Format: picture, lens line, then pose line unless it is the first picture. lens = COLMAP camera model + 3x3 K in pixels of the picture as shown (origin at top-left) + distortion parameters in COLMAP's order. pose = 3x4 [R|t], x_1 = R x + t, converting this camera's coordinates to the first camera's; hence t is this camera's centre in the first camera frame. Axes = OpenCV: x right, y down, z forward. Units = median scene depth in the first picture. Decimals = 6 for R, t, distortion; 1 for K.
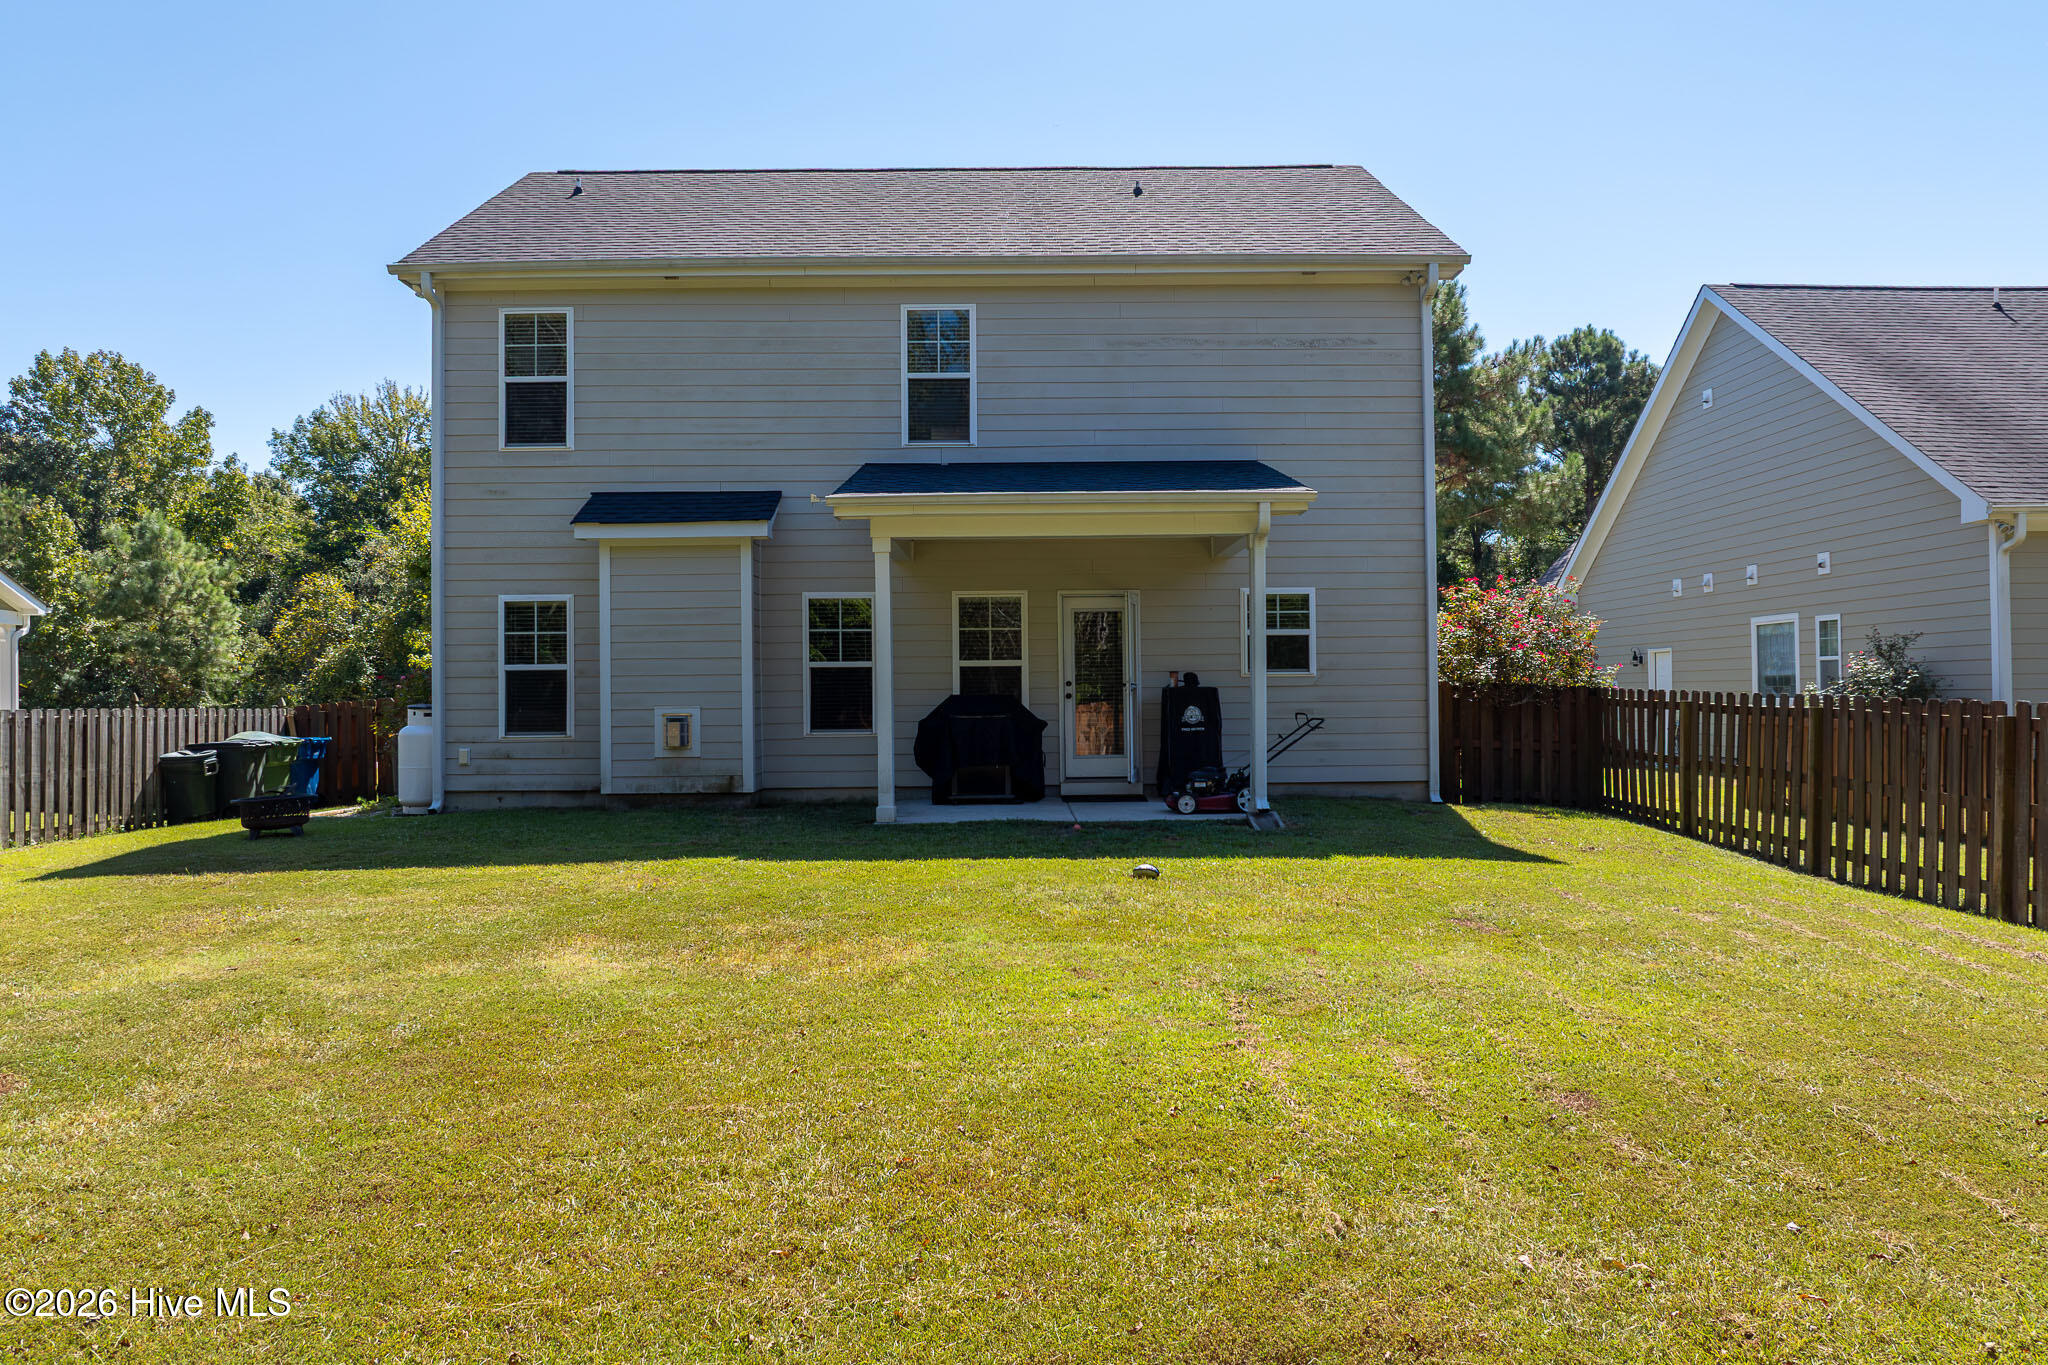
lens RADIAL K [[1447.0, 0, 1033.0], [0, 1447.0, 687.5], [0, 0, 1]] dist [-0.039391, -0.000106]
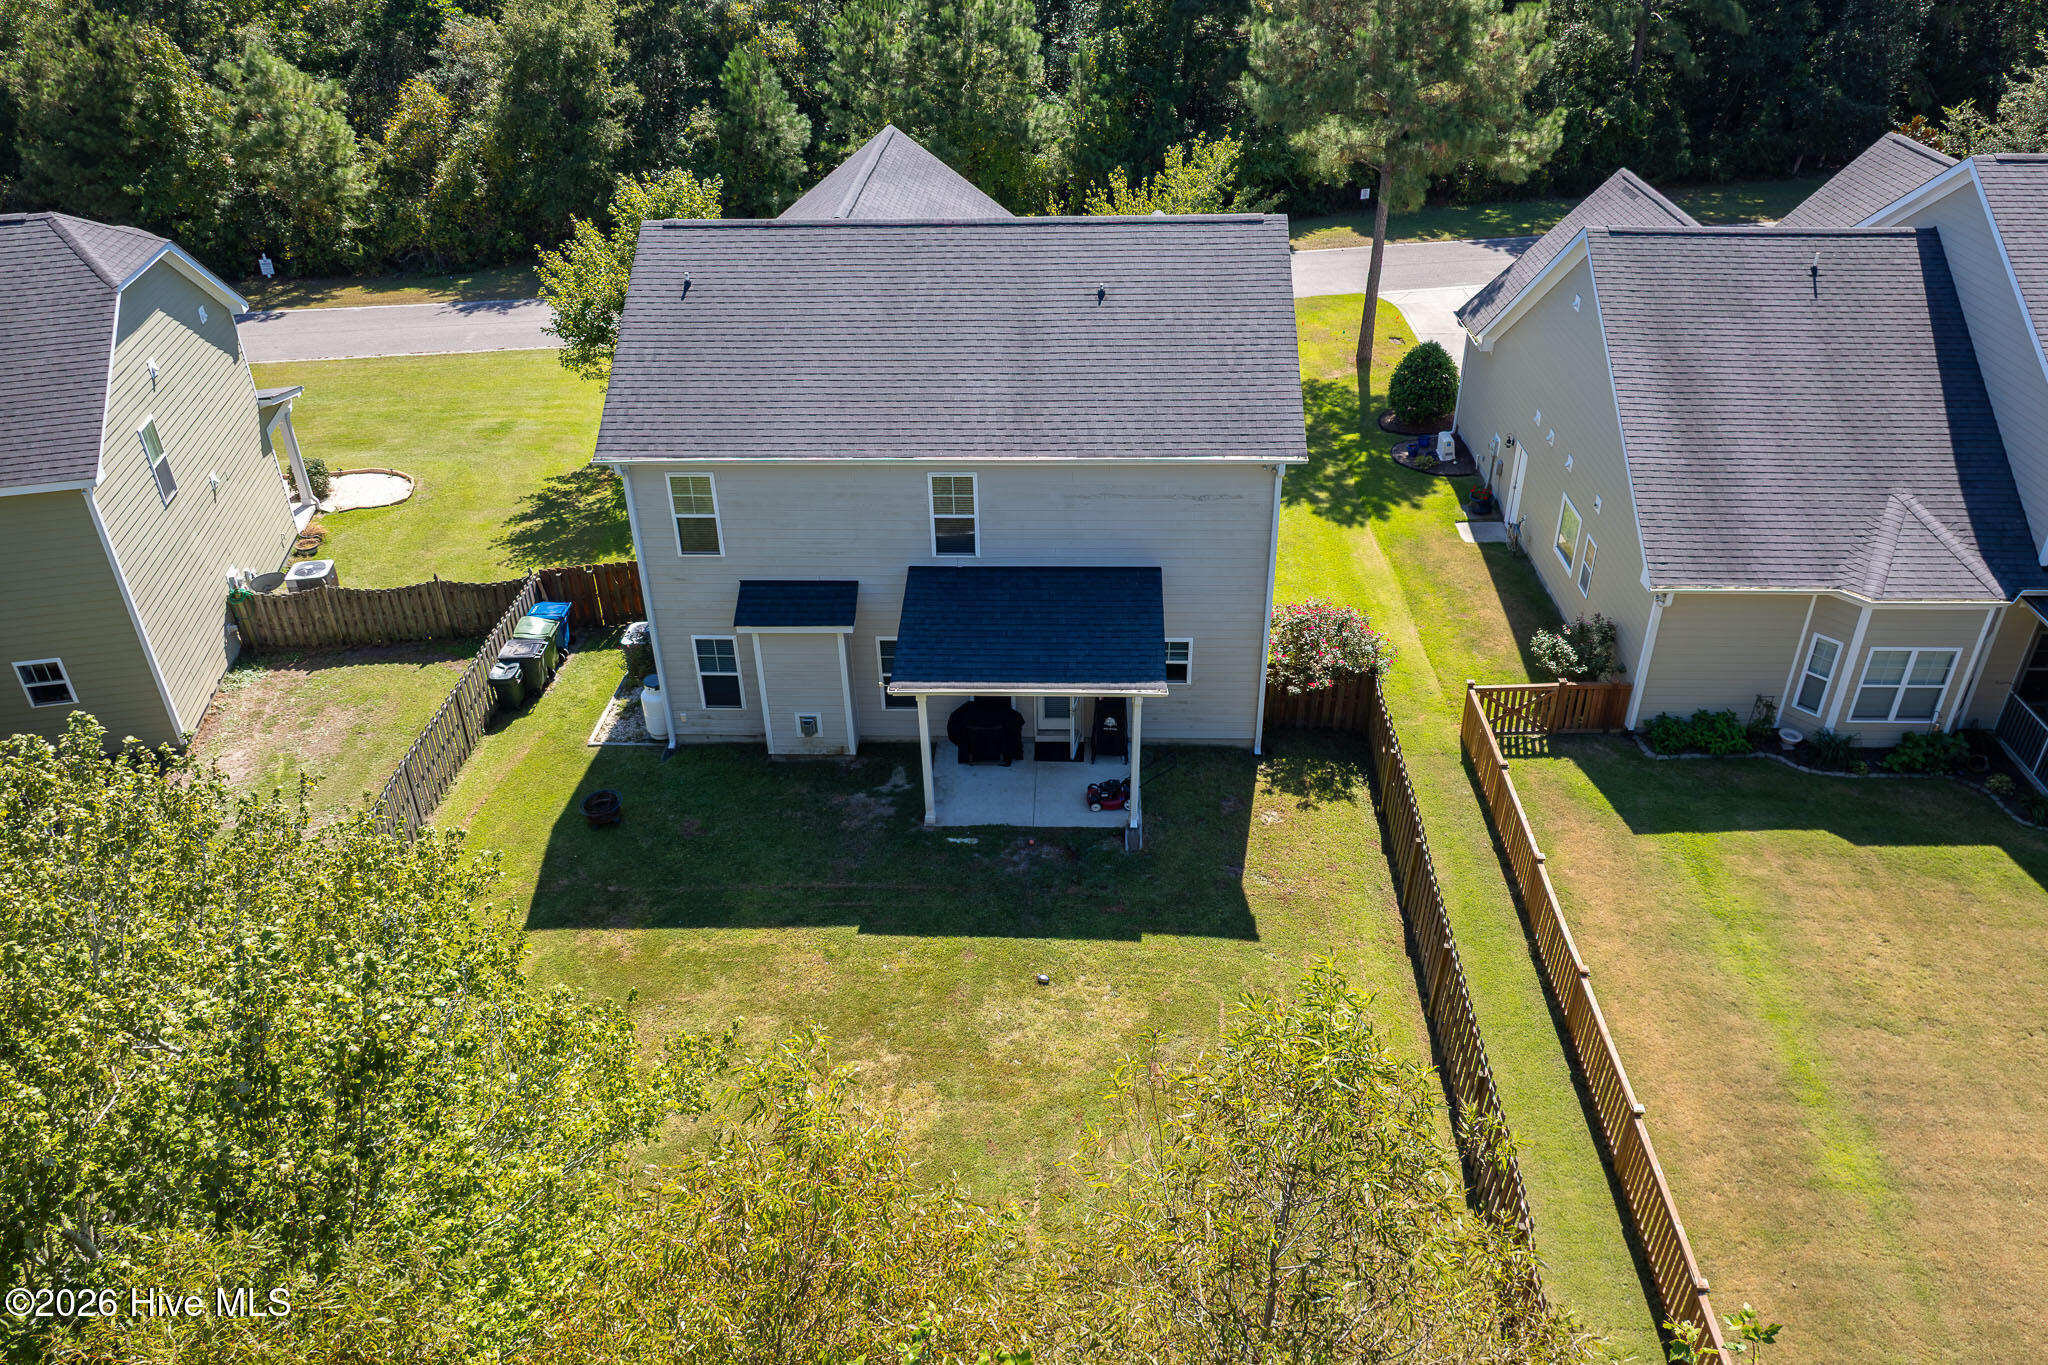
lens RADIAL K [[1447.0, 0, 1033.3], [0, 1447.0, 684.4], [0, 0, 1]] dist [-0.039391, -0.000106]
pose [[0.998473, 0.024515, -0.049496, 0.099239], [0.006344, 0.839282, 0.543660, -0.901974], [0.054869, -0.543144, 0.837845, -0.381696]]
